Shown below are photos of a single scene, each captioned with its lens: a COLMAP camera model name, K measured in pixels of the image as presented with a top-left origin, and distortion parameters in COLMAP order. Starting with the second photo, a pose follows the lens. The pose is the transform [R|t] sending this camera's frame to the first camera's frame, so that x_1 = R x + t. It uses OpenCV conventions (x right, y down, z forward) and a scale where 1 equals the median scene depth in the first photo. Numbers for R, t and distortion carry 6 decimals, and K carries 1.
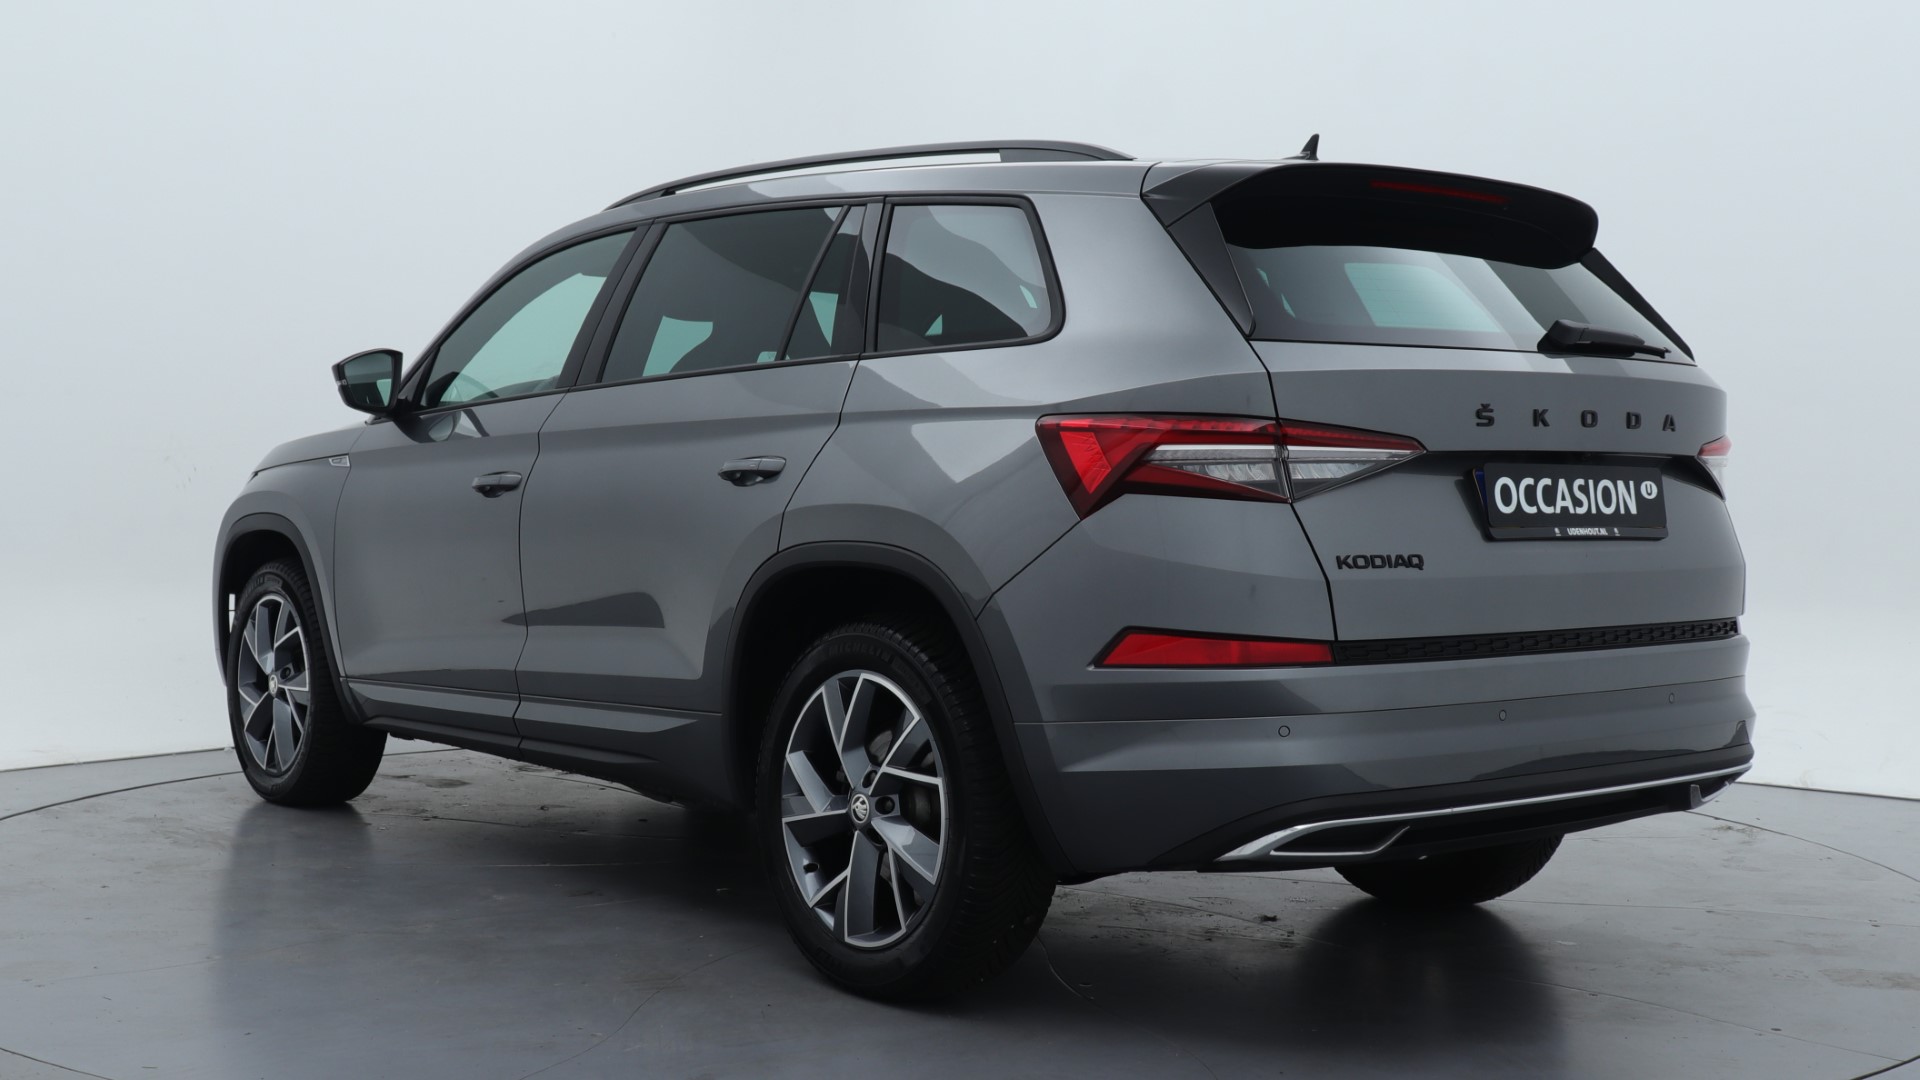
lens RADIAL K [[2418.7, 0, 956.4], [0, 2418.7, 541.0], [0, 0, 1]] dist [-0.097590, 0.000000]
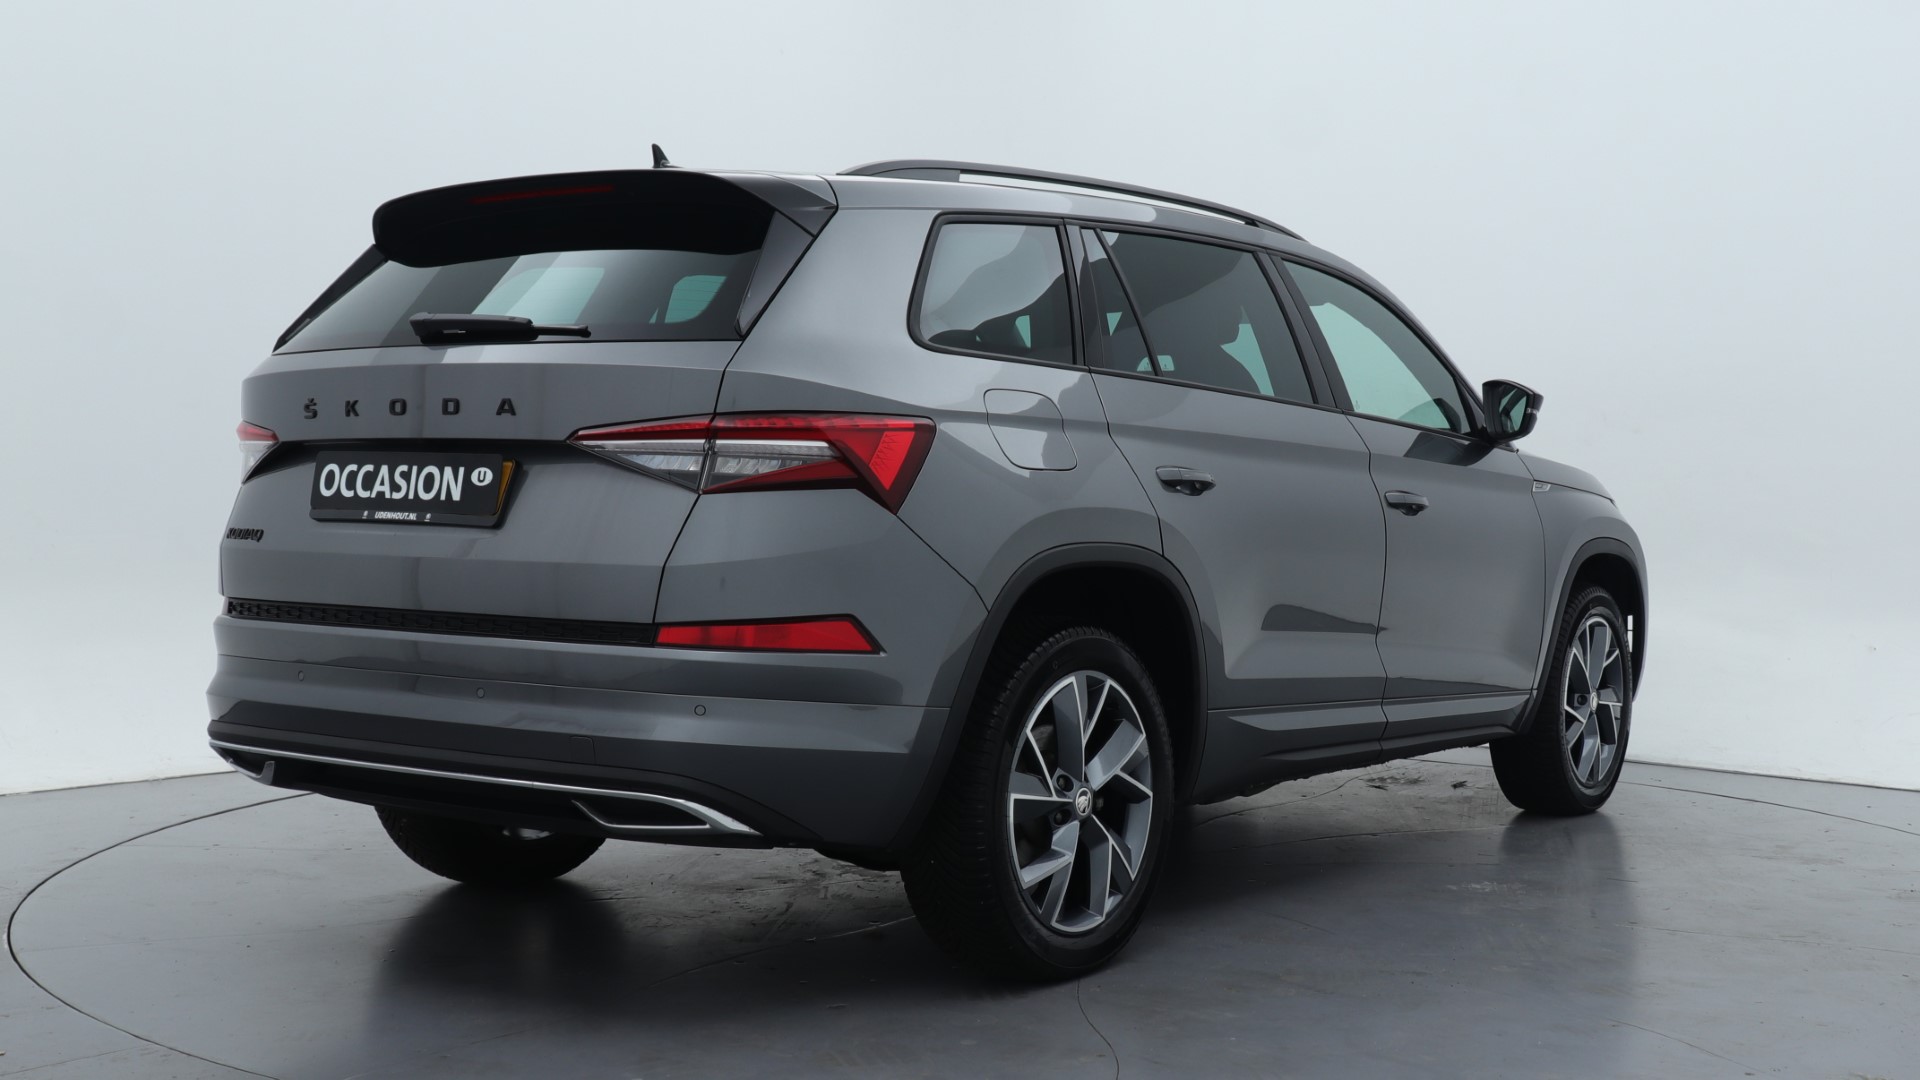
lens RADIAL K [[2418.7, 0, 965.8], [0, 2418.7, 521.9], [0, 0, 1]] dist [-0.097590, 0.000000]
pose [[0.236441, 0.012777, -0.971562, 1.365402], [-0.038212, 0.999262, 0.003842, -0.015031], [0.970894, 0.036217, 0.236755, 1.017974]]
